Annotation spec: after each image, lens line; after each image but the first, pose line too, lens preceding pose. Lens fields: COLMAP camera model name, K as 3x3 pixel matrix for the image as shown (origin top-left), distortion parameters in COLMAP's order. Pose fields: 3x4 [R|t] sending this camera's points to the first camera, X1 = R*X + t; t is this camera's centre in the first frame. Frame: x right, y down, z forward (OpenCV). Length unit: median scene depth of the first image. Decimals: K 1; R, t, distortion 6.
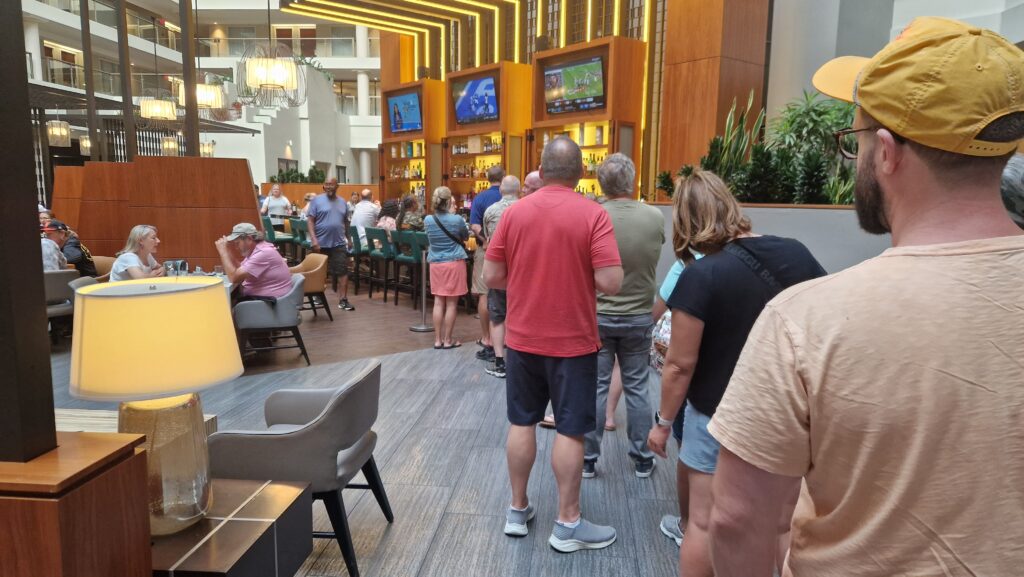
lens RADIAL K [[689.0, 0, 516.5], [0, 689.0, 288.9], [0, 0, 1]] dist [0.048856, -0.021536]
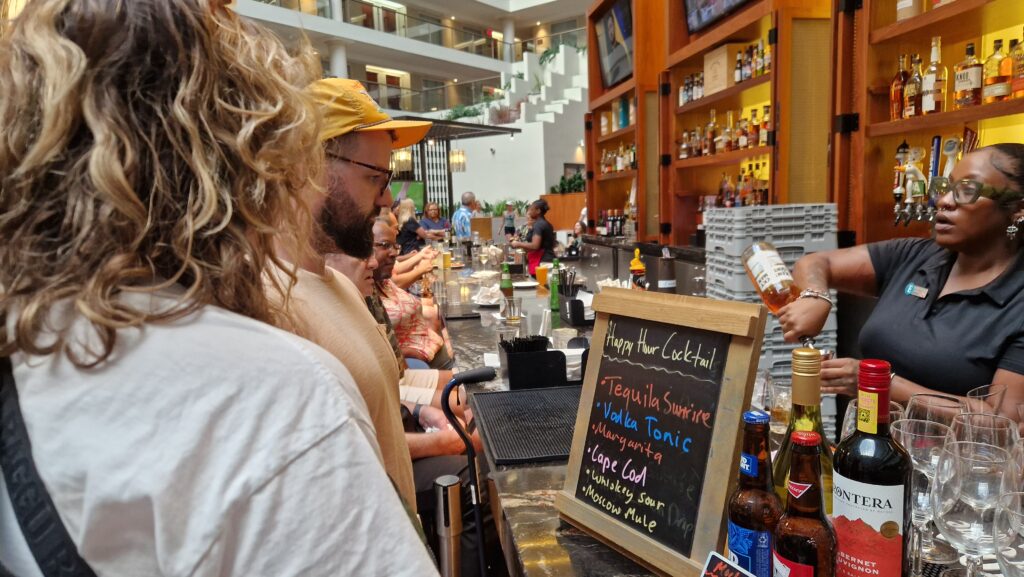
lens RADIAL K [[689.0, 0, 510.5], [0, 689.0, 292.7], [0, 0, 1]] dist [0.048856, -0.021536]
pose [[0.852598, 0.014759, -0.522359, 0.083260], [-0.016559, 0.999862, 0.001223, -0.129132], [0.522305, 0.007607, 0.852725, 0.973931]]
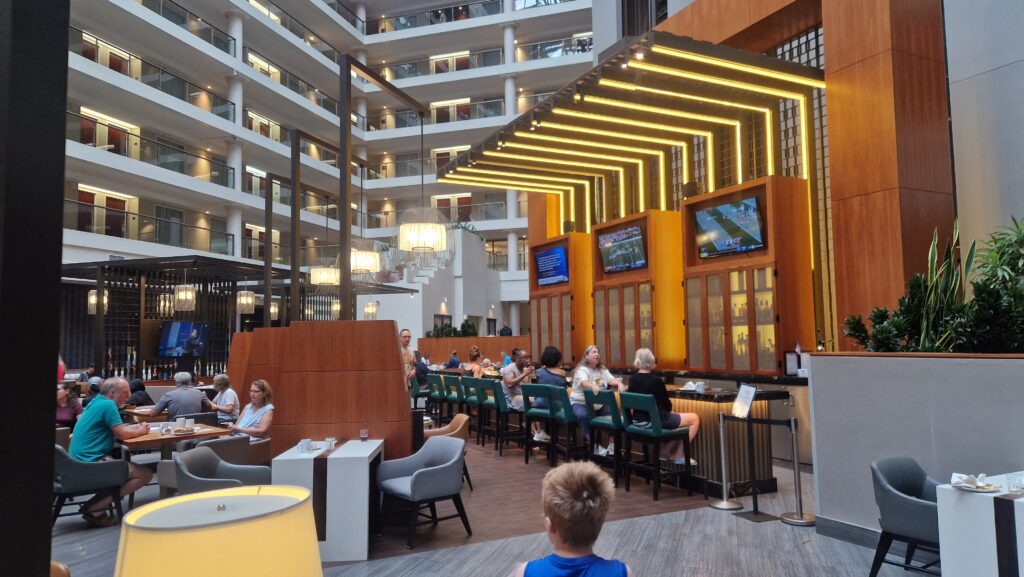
lens RADIAL K [[689.0, 0, 519.7], [0, 689.0, 286.2], [0, 0, 1]] dist [0.048856, -0.021536]
pose [[0.978489, -0.045493, -0.201220, -0.006553], [0.001055, 0.976473, -0.215635, -0.010814], [0.206296, 0.210785, 0.955516, 0.043398]]
